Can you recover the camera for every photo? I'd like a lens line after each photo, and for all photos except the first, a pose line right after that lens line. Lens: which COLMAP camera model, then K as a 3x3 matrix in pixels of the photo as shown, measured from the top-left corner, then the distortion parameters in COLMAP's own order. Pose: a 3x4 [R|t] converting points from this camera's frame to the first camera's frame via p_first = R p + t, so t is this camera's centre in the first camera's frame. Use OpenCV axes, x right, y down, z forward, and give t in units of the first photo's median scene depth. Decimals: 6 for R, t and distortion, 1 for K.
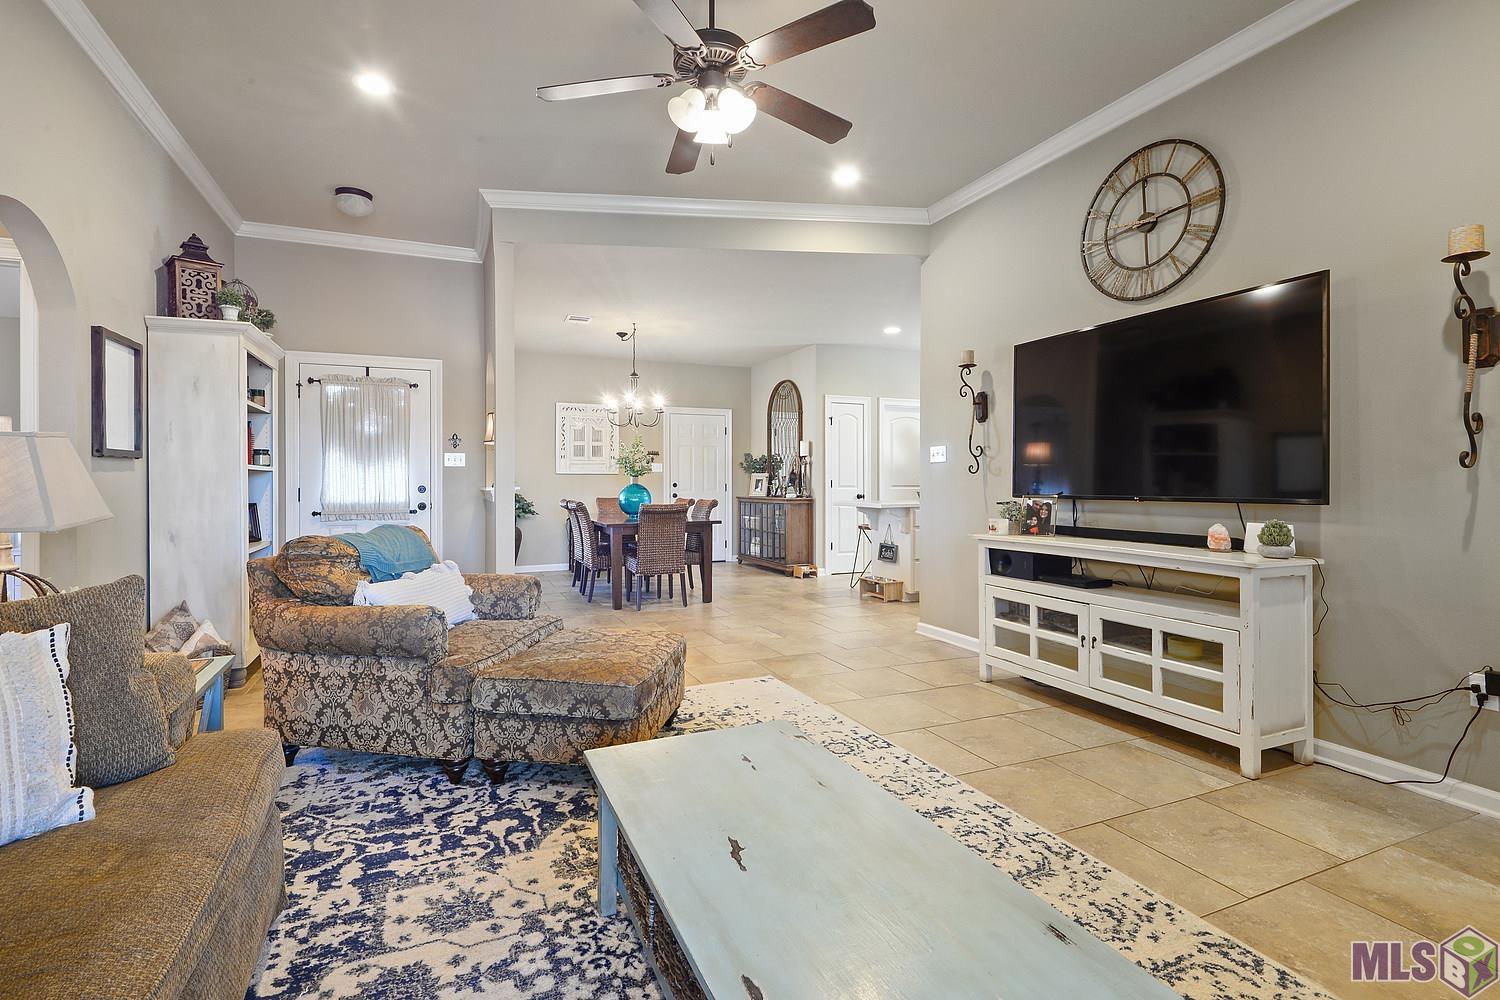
lens RADIAL K [[690.5, 0, 745.2], [0, 690.5, 492.7], [0, 0, 1]] dist [0.005164, -0.000002]
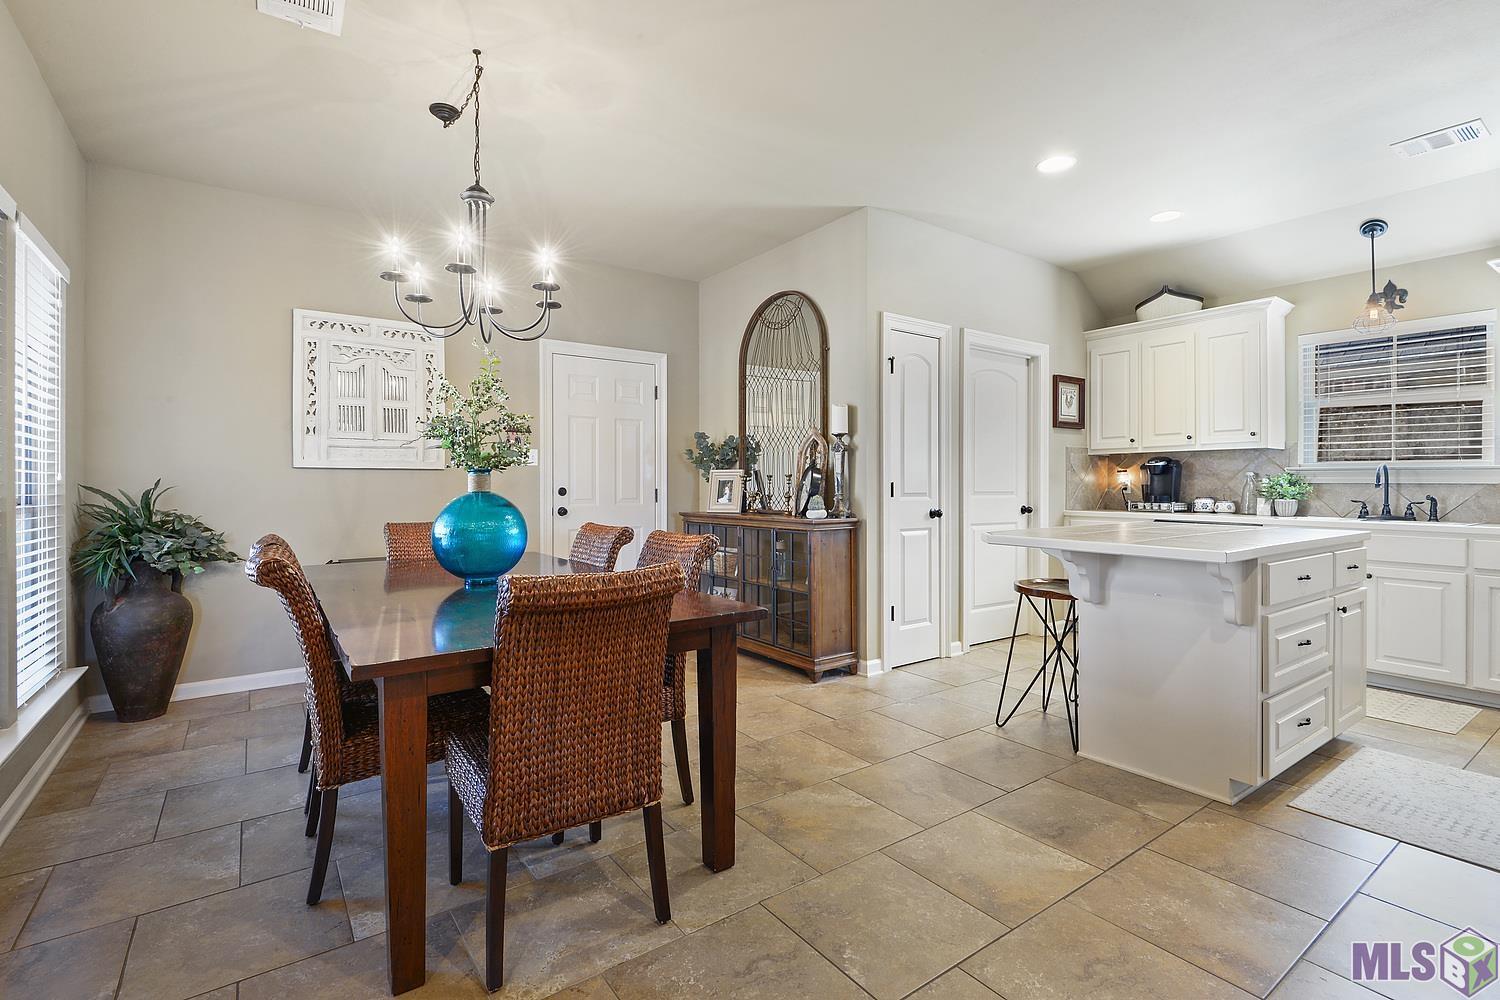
lens RADIAL K [[690.5, 0, 750.7], [0, 690.5, 489.5], [0, 0, 1]] dist [0.005164, -0.000002]
pose [[0.976951, -0.000388, 0.213463, -0.137402], [0.001812, 0.999977, -0.006474, -0.016071], [-0.213456, 0.006711, 0.976930, 0.859241]]
